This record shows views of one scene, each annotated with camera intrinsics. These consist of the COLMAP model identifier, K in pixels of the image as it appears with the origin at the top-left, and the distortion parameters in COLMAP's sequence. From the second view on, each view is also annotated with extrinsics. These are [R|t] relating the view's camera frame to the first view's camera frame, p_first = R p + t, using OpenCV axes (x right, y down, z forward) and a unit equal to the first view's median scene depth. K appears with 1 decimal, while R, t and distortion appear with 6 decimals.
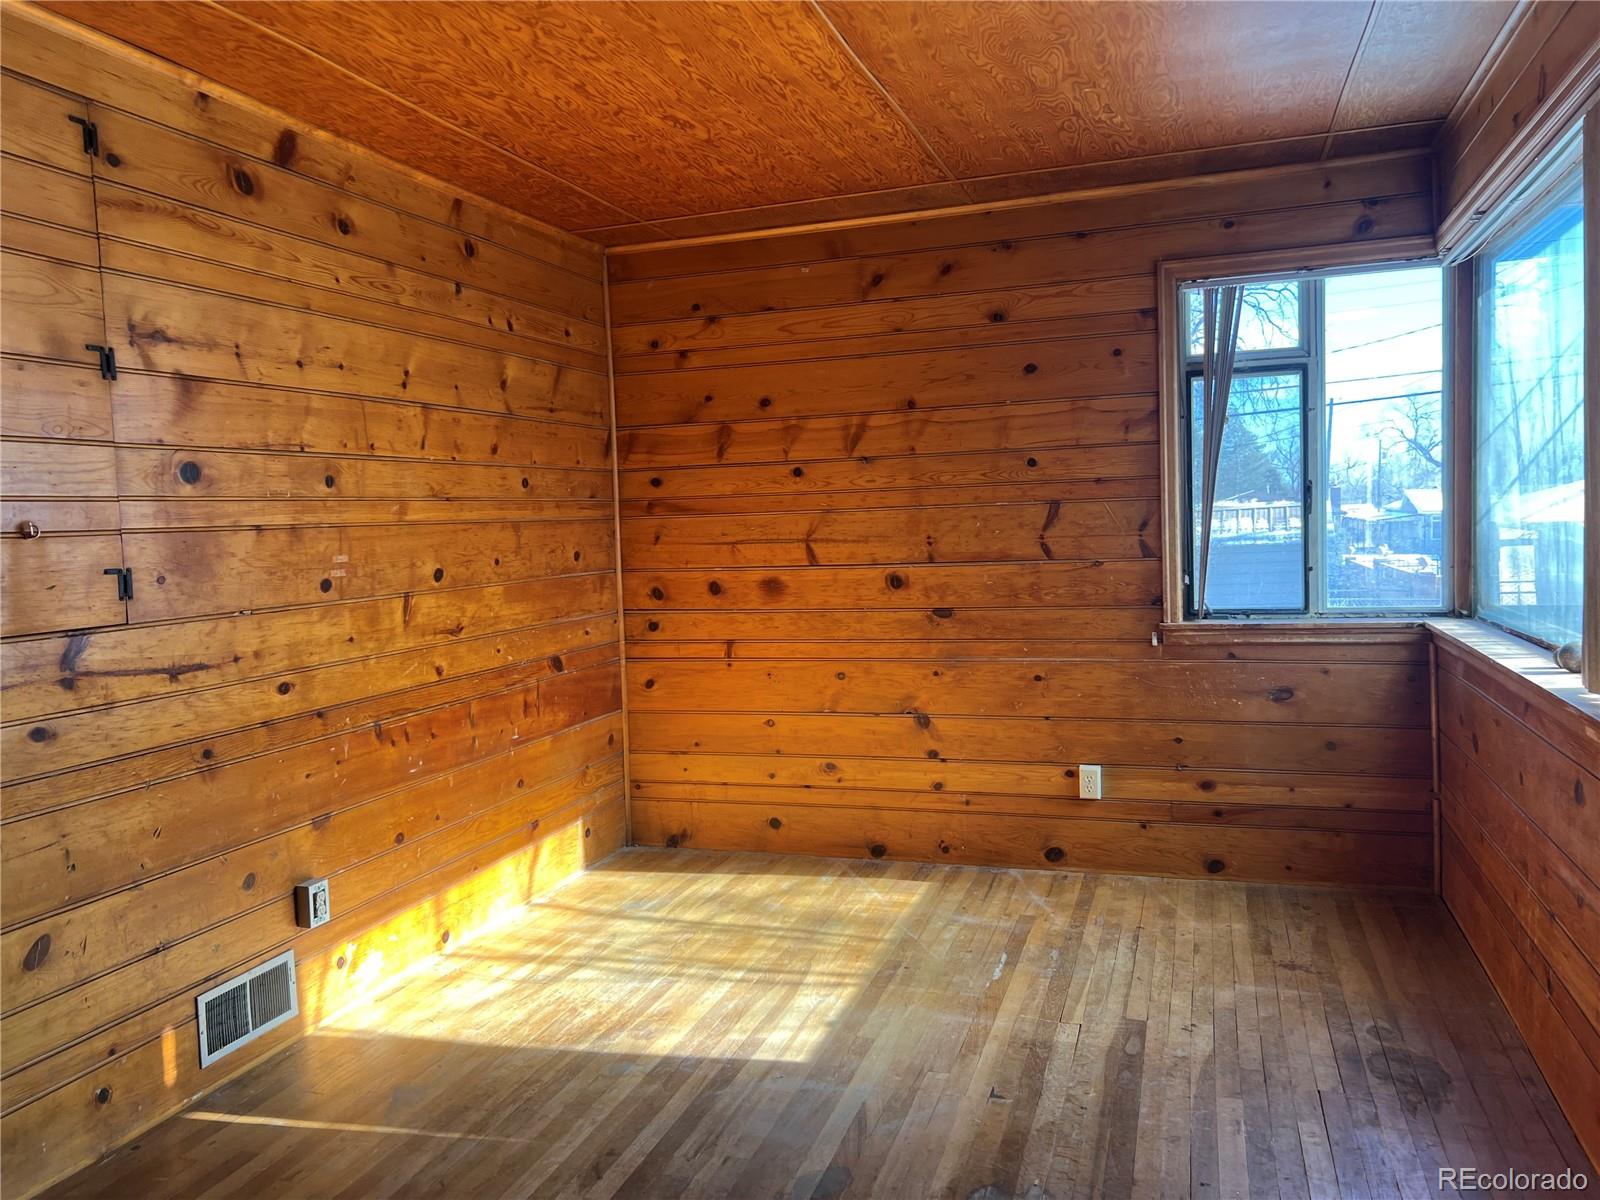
lens RADIAL K [[1214.2, 0, 803.4], [0, 1214.2, 610.4], [0, 0, 1]] dist [0.121617, -0.235607]
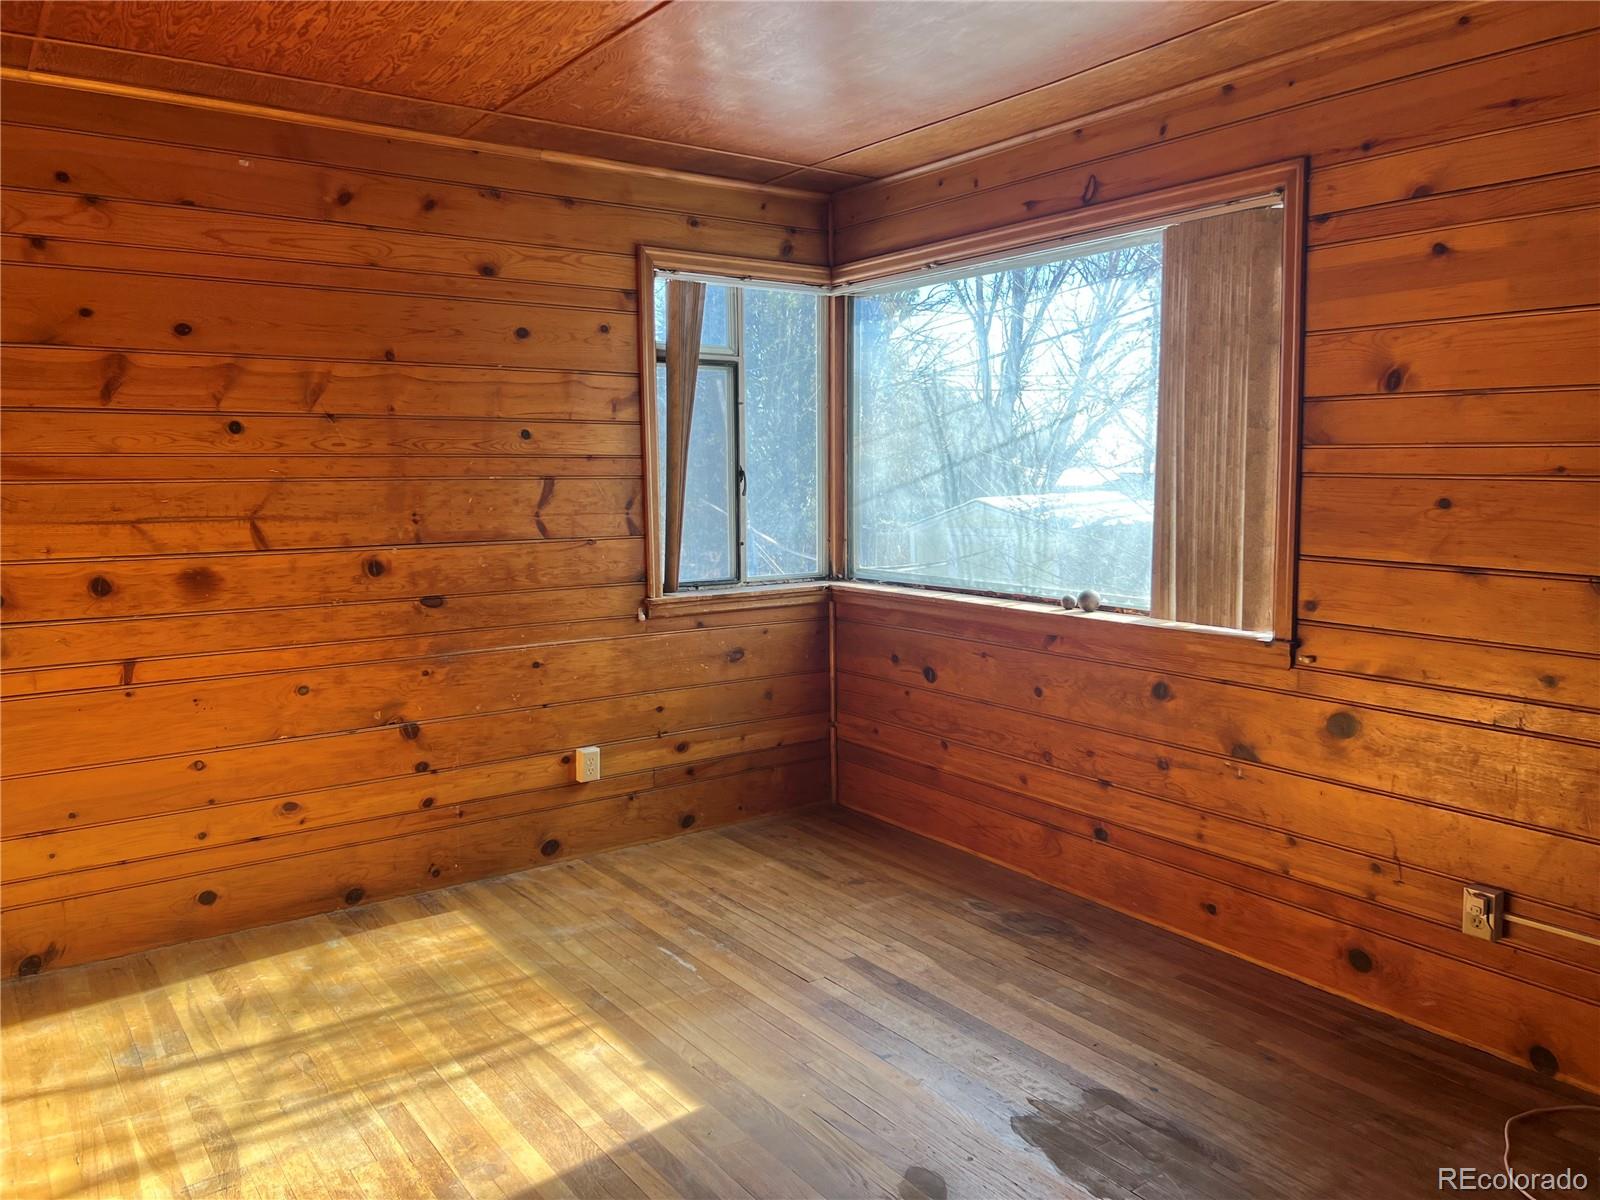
lens RADIAL K [[1206.1, 0, 810.8], [0, 1206.1, 601.9], [0, 0, 1]] dist [0.067010, -0.081725]
pose [[0.584420, -0.057941, 0.809380, -0.439905], [0.048039, 0.998168, 0.036769, -0.017241], [-0.810028, 0.017393, 0.586133, 0.284368]]
